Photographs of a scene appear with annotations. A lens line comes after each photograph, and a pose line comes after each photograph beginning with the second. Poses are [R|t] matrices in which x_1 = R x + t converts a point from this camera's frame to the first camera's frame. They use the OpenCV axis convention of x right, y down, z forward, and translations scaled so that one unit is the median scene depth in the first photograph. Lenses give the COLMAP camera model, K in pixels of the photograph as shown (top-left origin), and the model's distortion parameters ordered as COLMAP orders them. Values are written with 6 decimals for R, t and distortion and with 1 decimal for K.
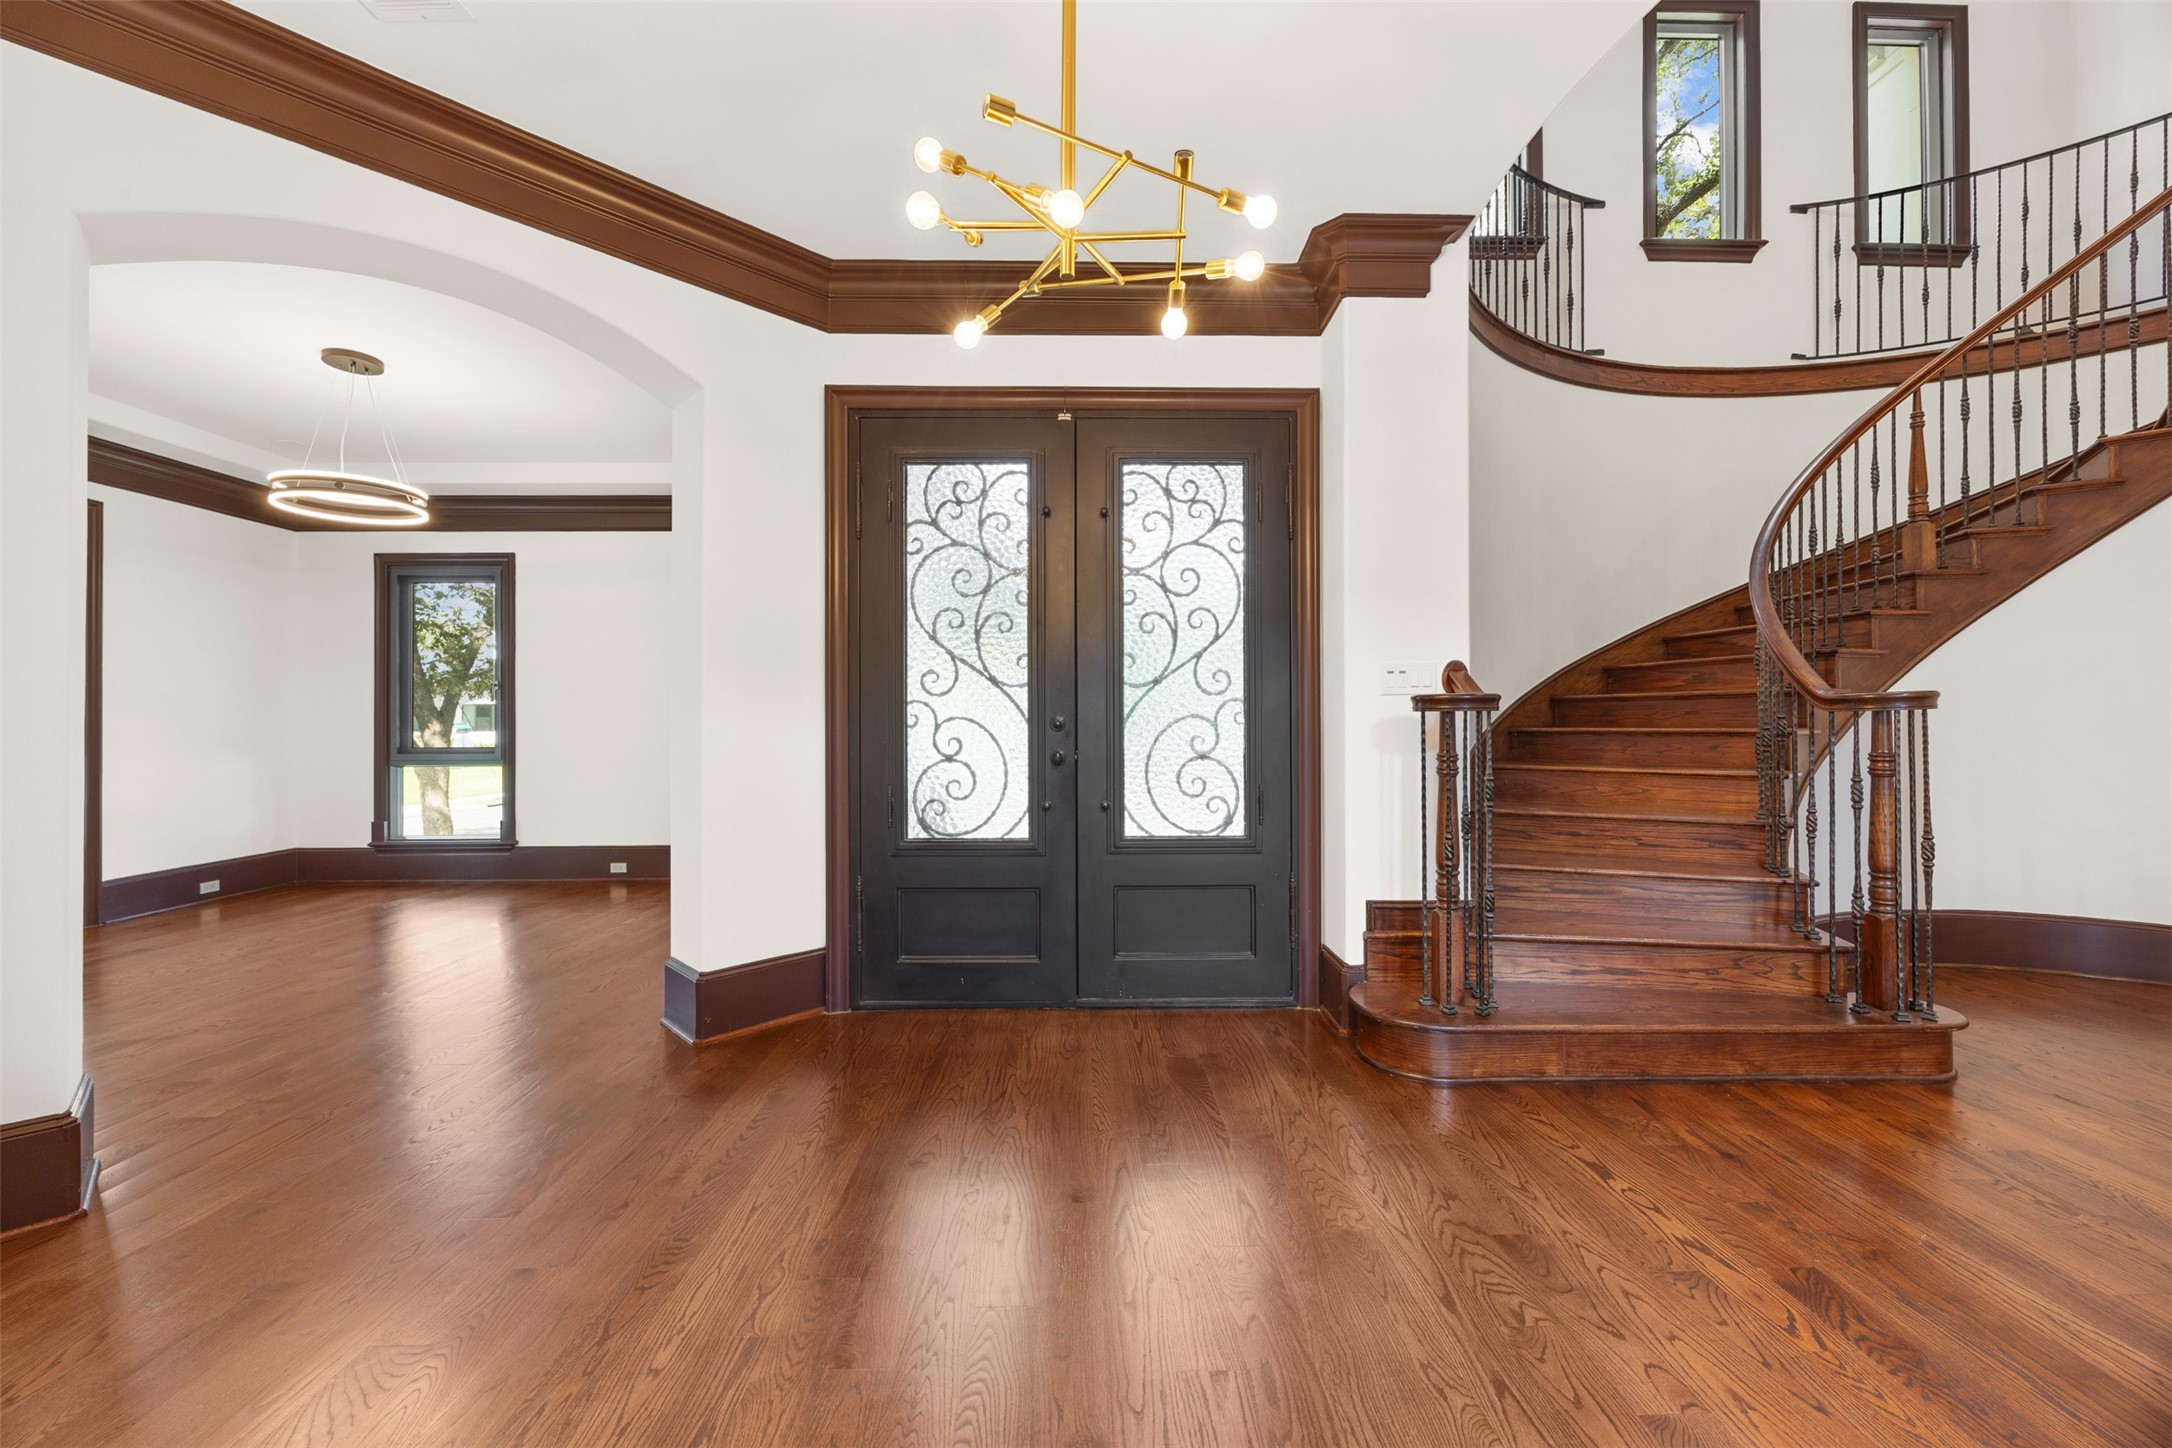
lens RADIAL K [[832.3, 0, 1090.4], [0, 832.3, 717.4], [0, 0, 1]] dist [-0.003164, 0.001699]
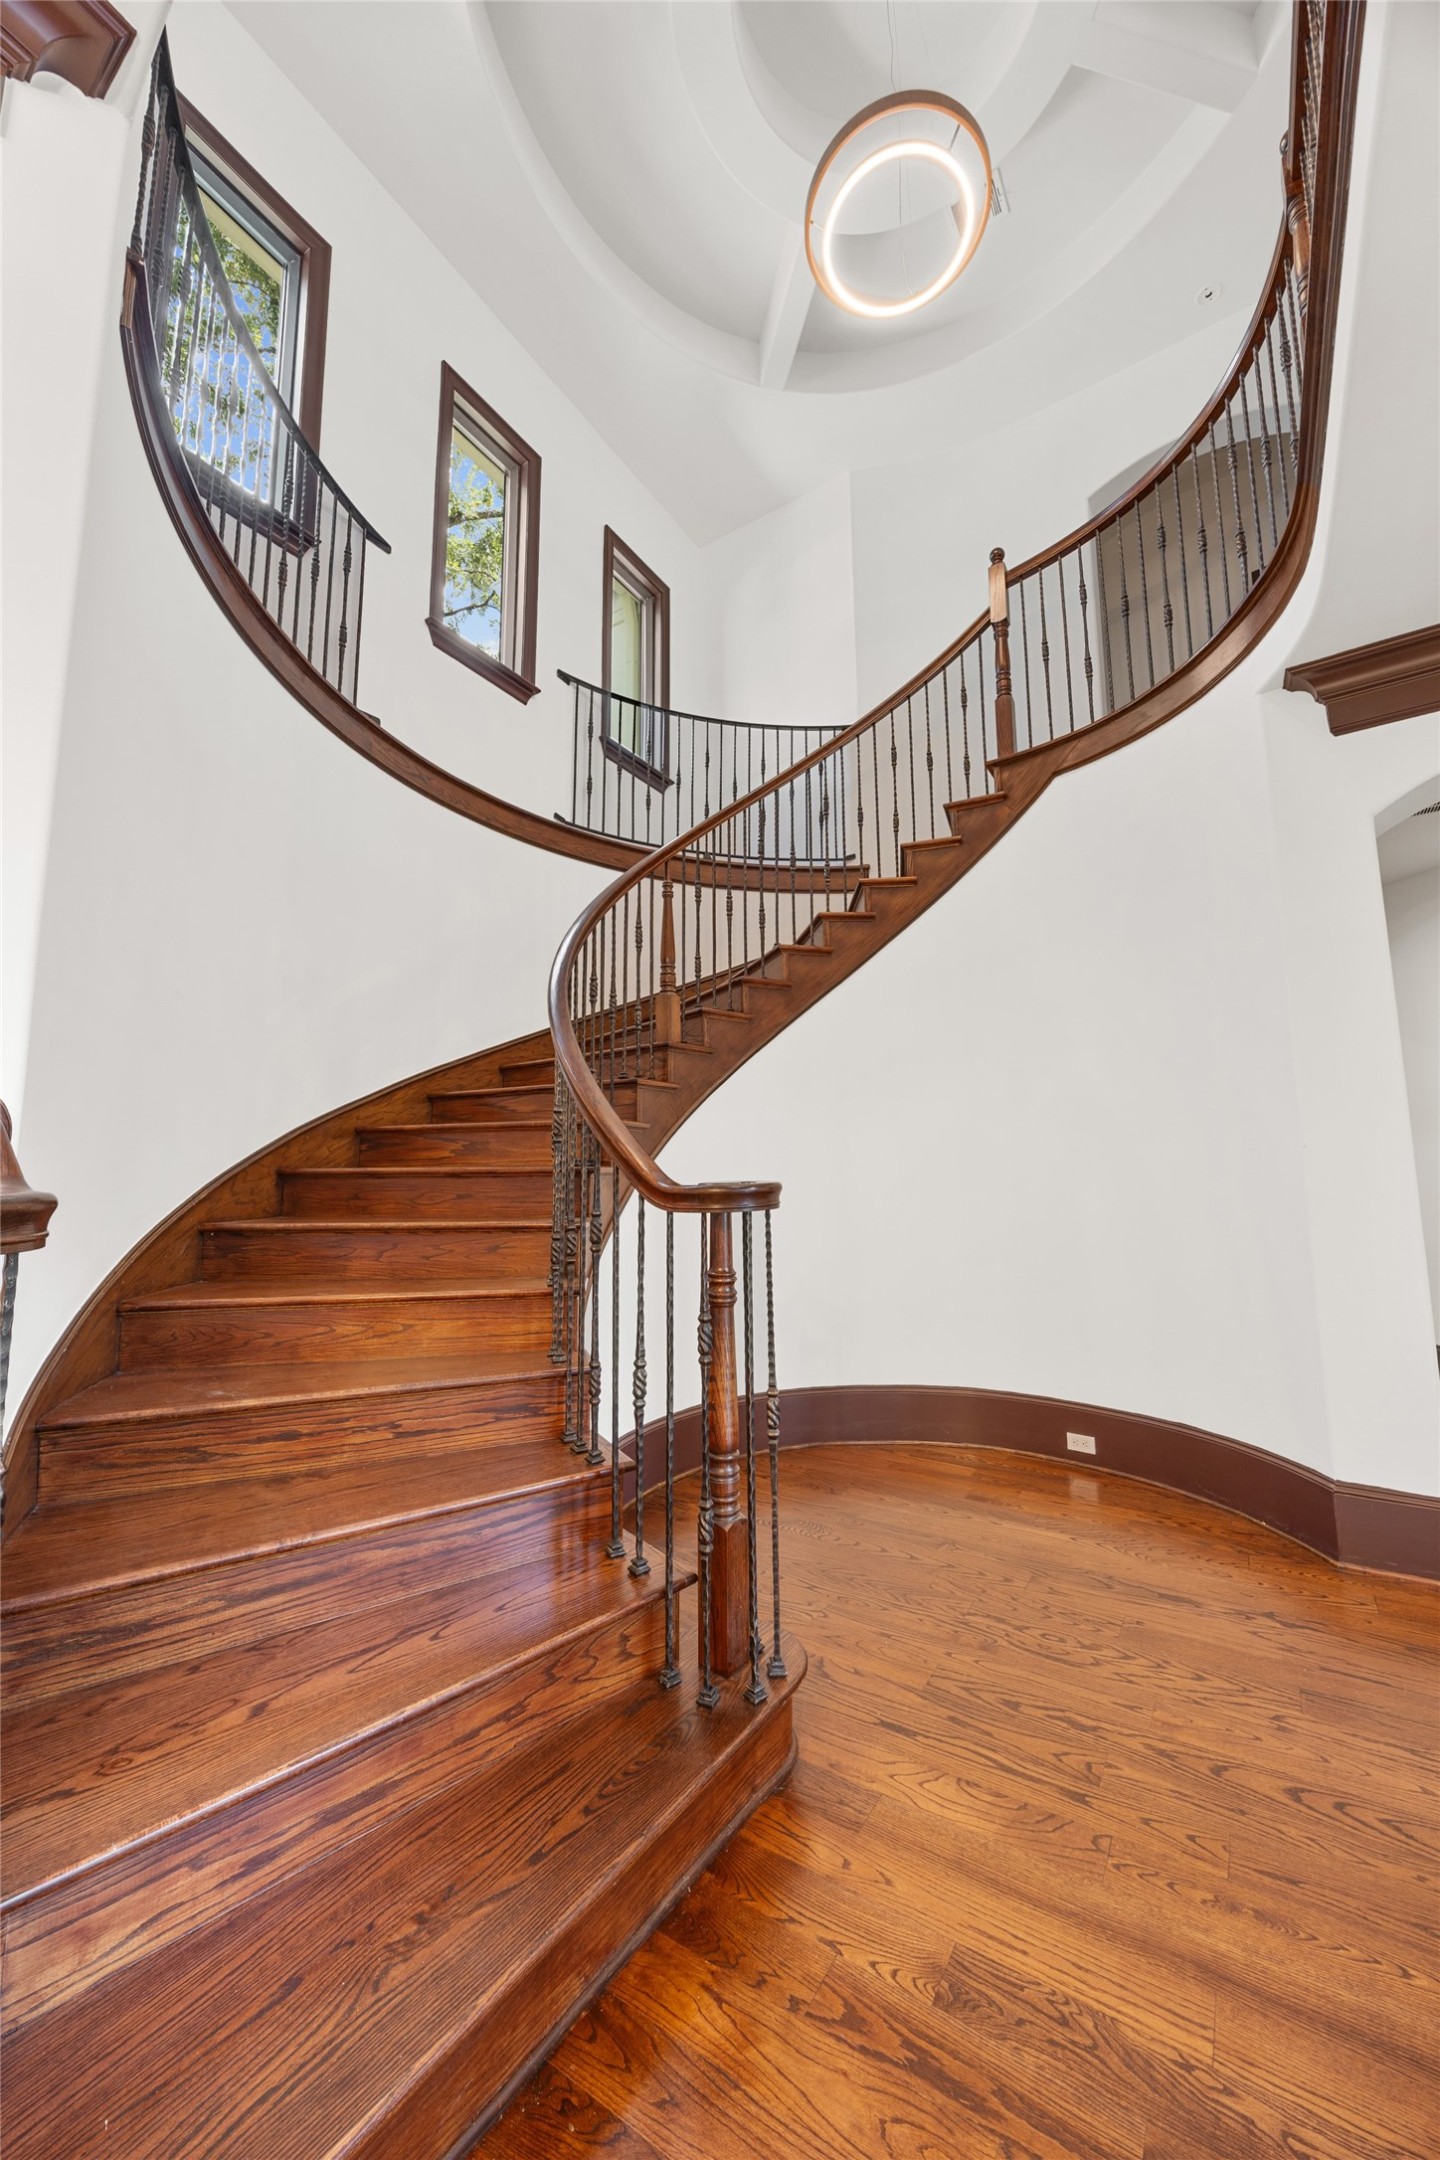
lens RADIAL K [[827.7, 0, 724.2], [0, 827.7, 1069.8], [0, 0, 1]] dist [-0.003164, 0.001699]
pose [[0.563772, 0.103238, 0.819453, 0.258213], [-0.000074, 0.992164, -0.124945, -0.026644], [-0.825931, 0.070380, 0.559361, 0.419412]]
